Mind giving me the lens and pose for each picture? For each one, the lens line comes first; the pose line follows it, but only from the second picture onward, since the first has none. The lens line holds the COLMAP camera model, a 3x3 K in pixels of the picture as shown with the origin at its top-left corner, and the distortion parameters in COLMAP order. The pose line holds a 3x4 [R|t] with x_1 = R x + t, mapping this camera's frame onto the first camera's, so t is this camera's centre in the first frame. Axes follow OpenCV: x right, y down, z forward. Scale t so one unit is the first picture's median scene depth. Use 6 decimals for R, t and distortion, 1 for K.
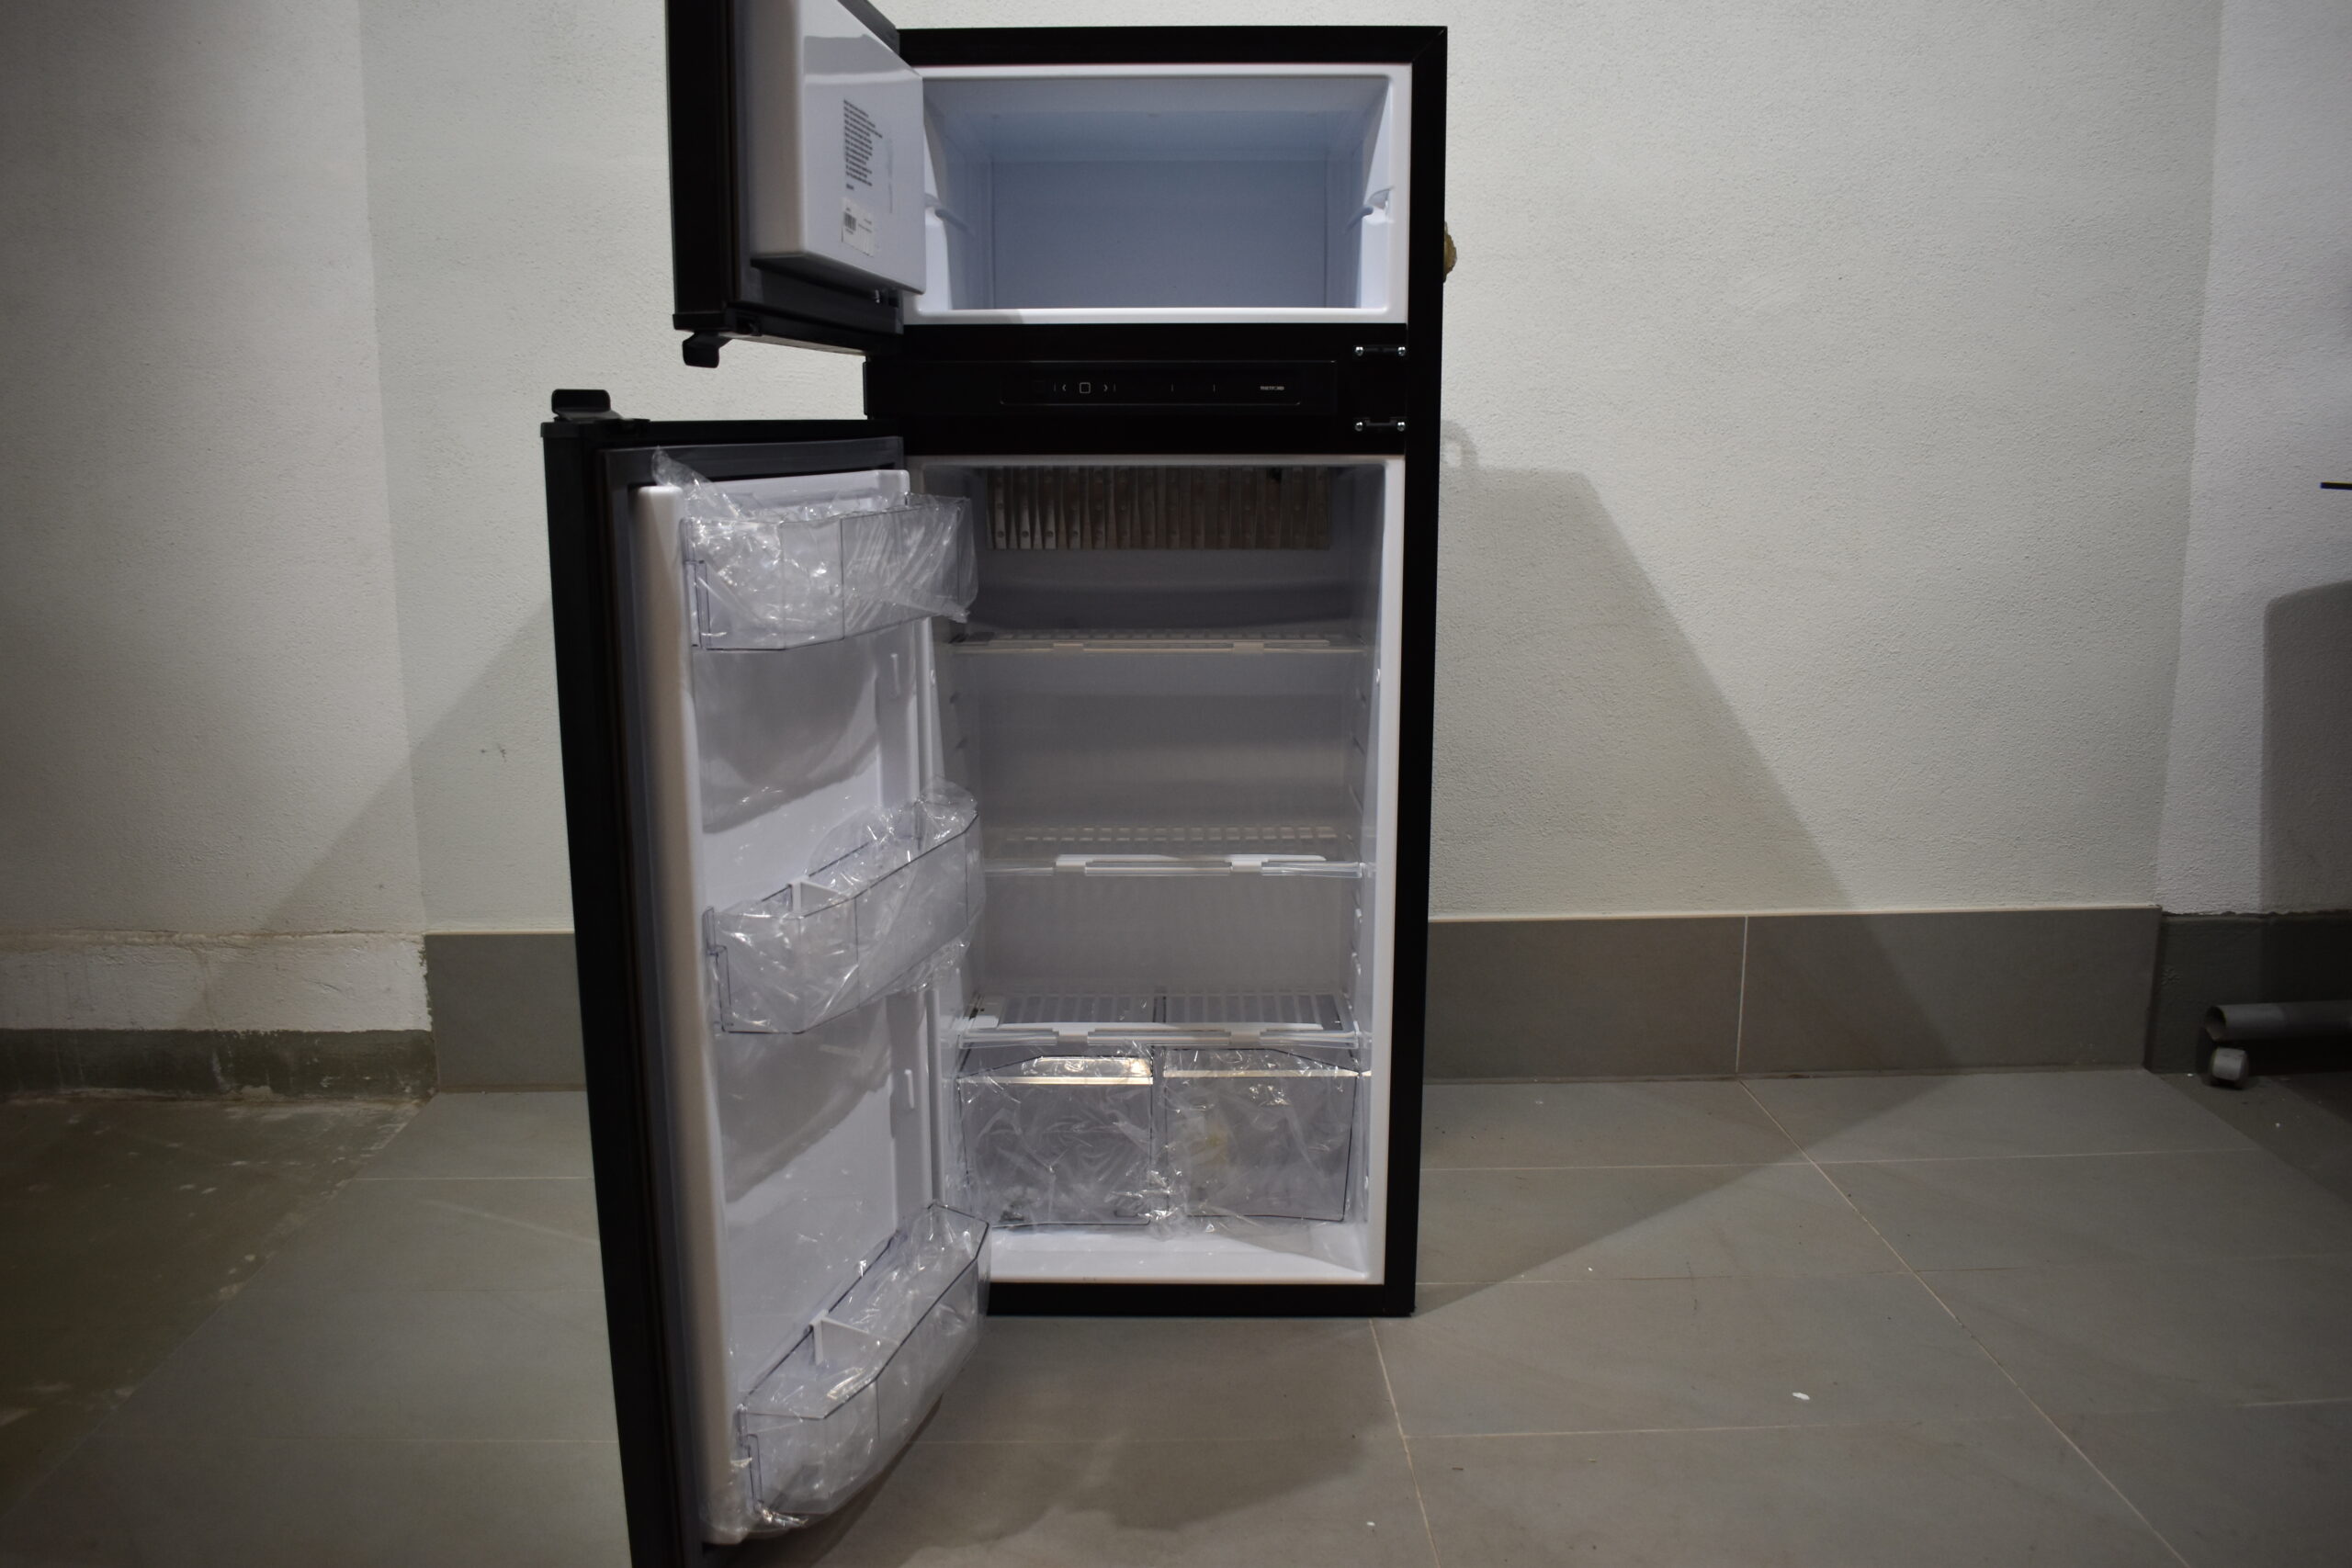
lens RADIAL K [[1802.1, 0, 1174.5], [0, 1802.1, 796.1], [0, 0, 1]] dist [-0.089507, 0.005887]
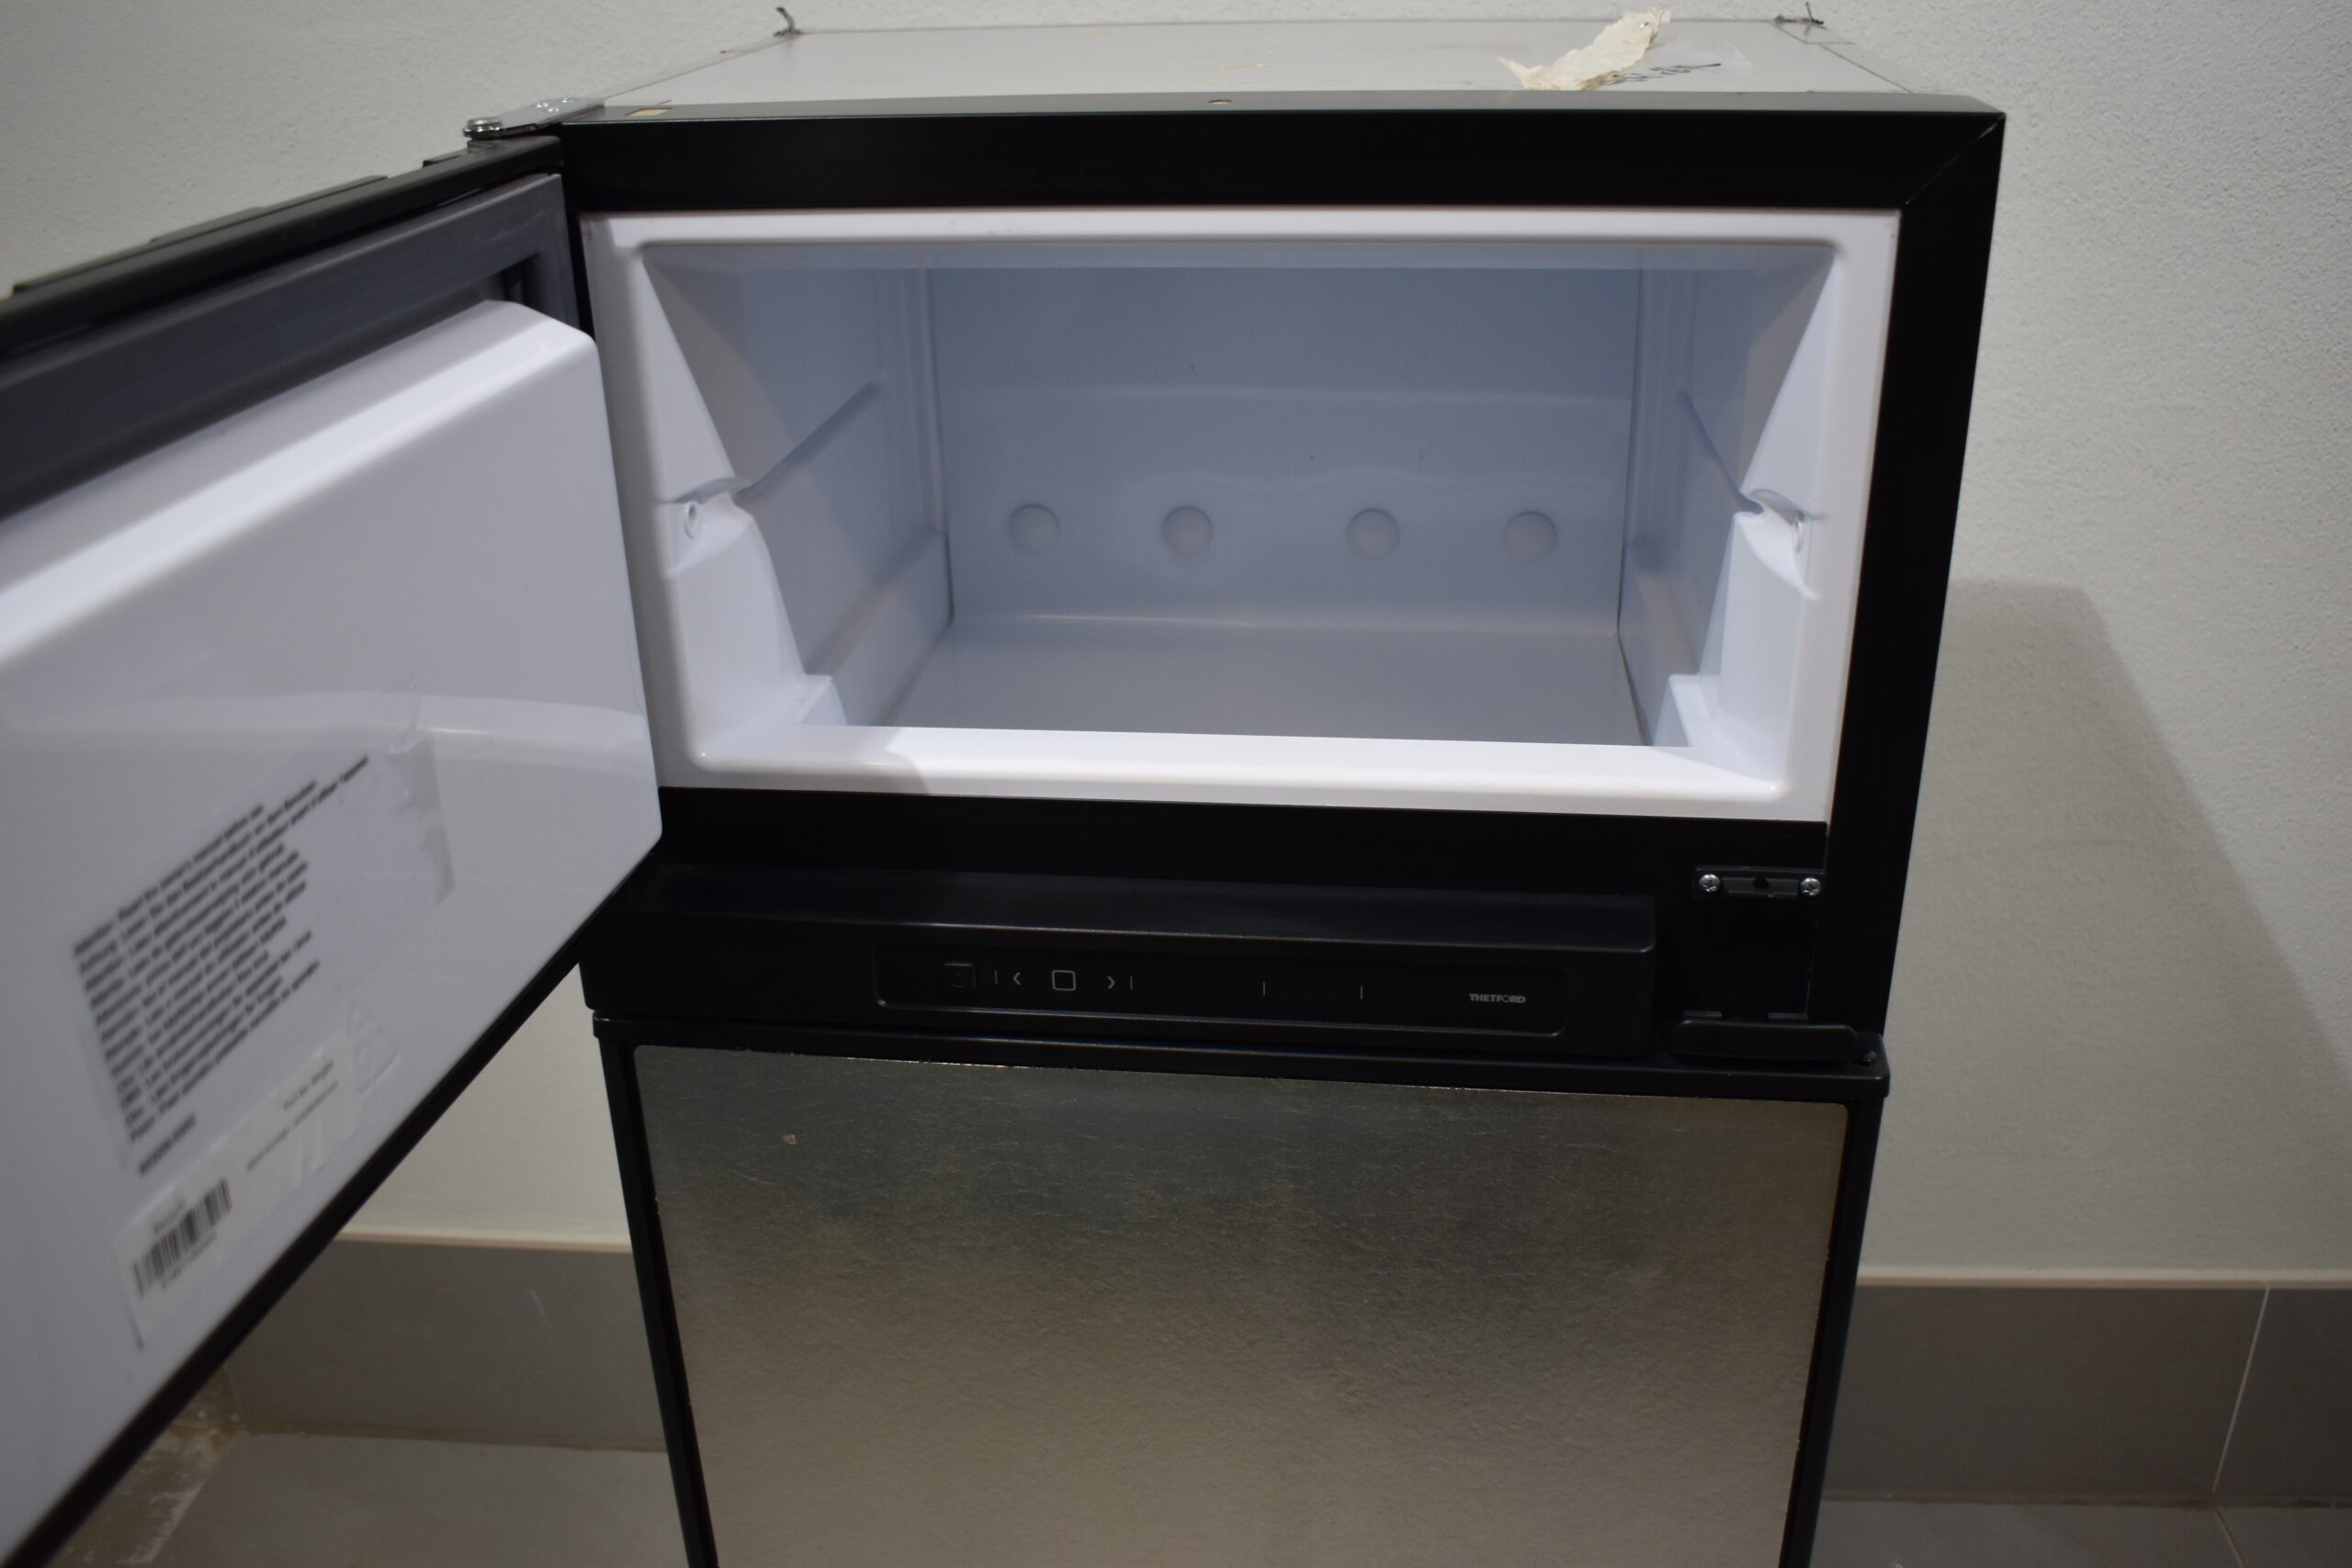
lens RADIAL K [[2046.1, 0, 1172.5], [0, 2046.1, 781.9], [0, 0, 1]] dist [-0.085486, 0.007665]
pose [[0.994285, 0.023647, -0.104105, 0.022741], [0.001644, 0.971652, 0.236411, -0.333155], [0.106744, -0.235231, 0.966060, 0.453903]]
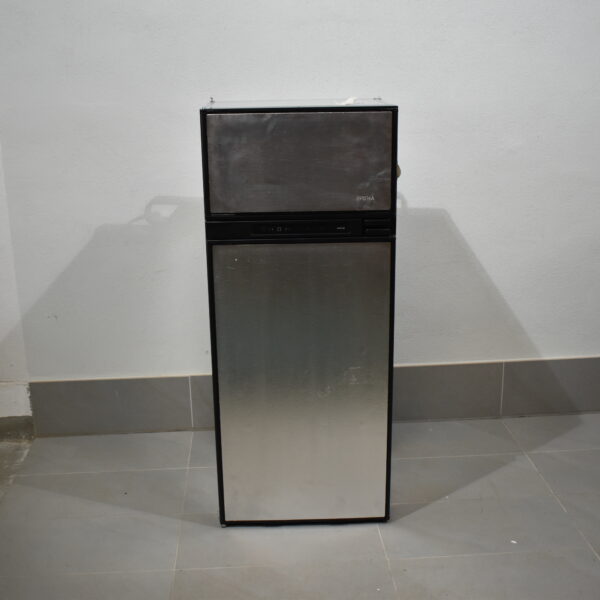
lens RADIAL K [[820.7, 0, 300.5], [0, 820.7, 299.2], [0, 0, 1]] dist [-0.086902, 0.000000]
pose [[0.998986, -0.024303, 0.037893, -0.059004], [0.020737, 0.995559, 0.091828, -0.200862], [-0.039956, -0.090950, 0.995054, -0.331126]]
